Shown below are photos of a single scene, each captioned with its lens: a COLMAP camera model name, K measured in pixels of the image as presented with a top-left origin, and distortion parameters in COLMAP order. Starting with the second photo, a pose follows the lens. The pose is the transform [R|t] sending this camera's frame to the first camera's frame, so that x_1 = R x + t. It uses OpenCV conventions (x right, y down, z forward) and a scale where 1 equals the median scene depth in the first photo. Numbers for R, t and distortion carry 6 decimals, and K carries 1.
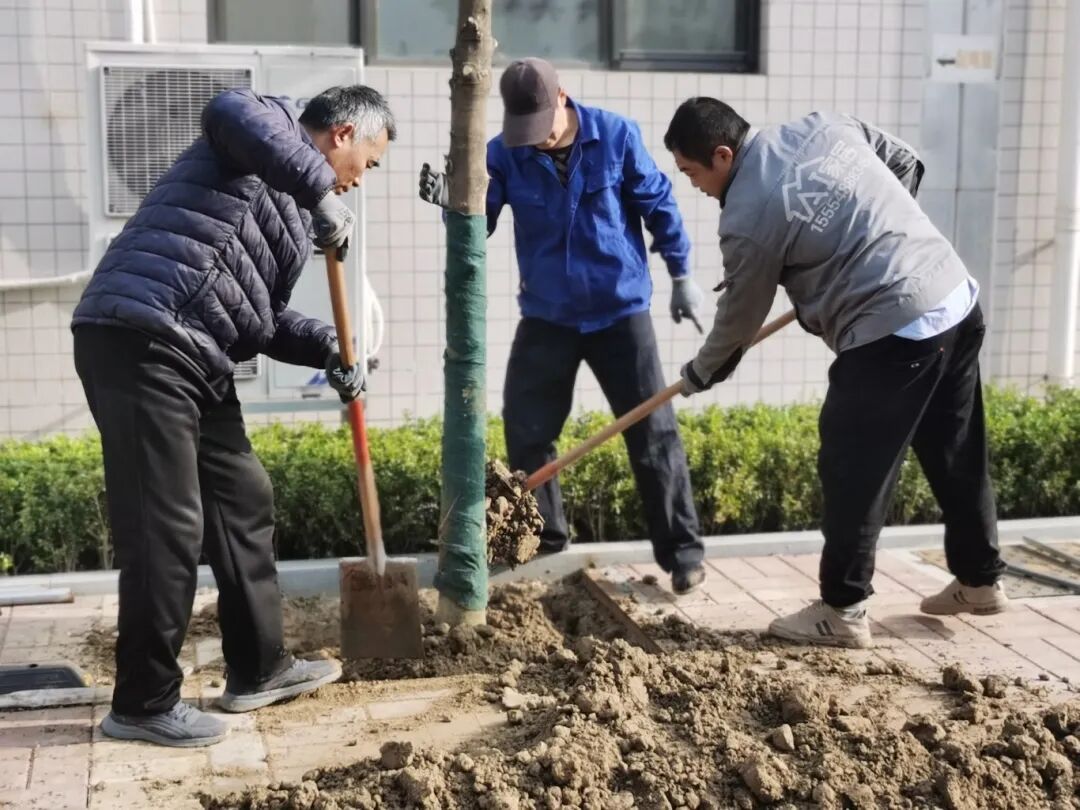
lens RADIAL K [[1557.5, 0, 540.0], [0, 1557.5, 405.0], [0, 0, 1]] dist [0.044816, 0.066144]
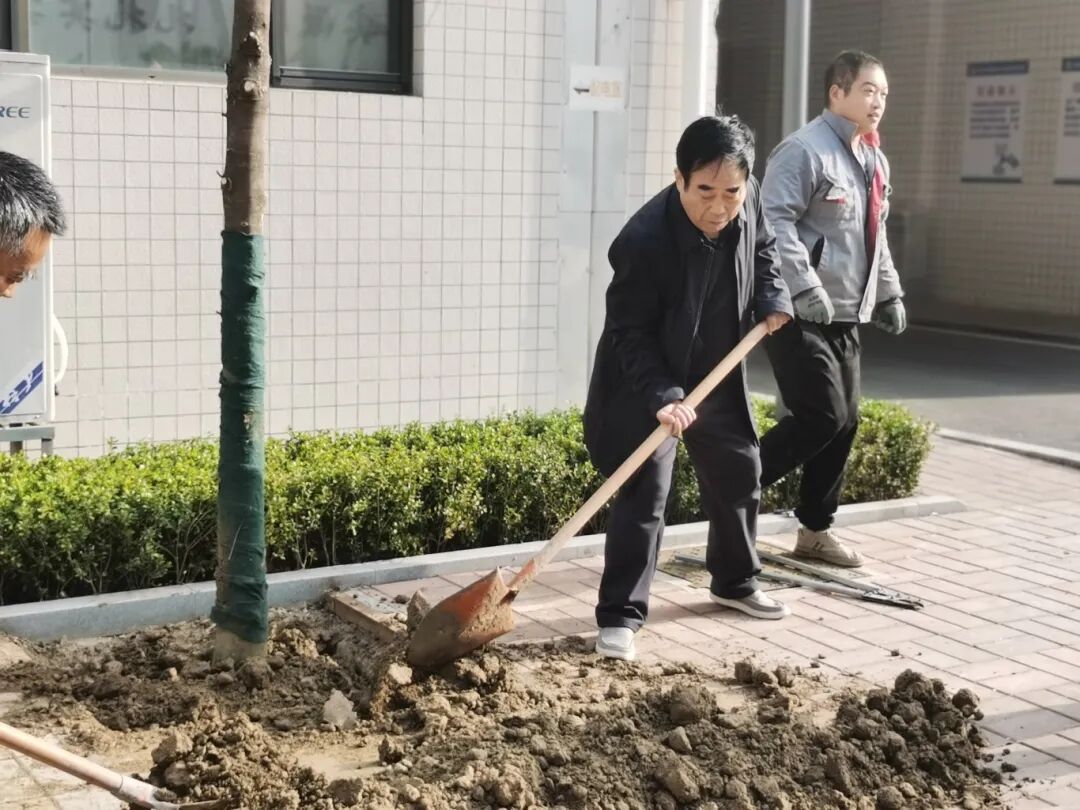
lens RADIAL K [[1557.5, 0, 540.0], [0, 1557.5, 405.0], [0, 0, 1]] dist [0.044816, 0.066144]
pose [[0.955101, -0.026529, 0.295090, -0.179456], [0.029549, 0.999547, -0.005779, -0.005582], [-0.294803, 0.014240, 0.955452, 0.021584]]
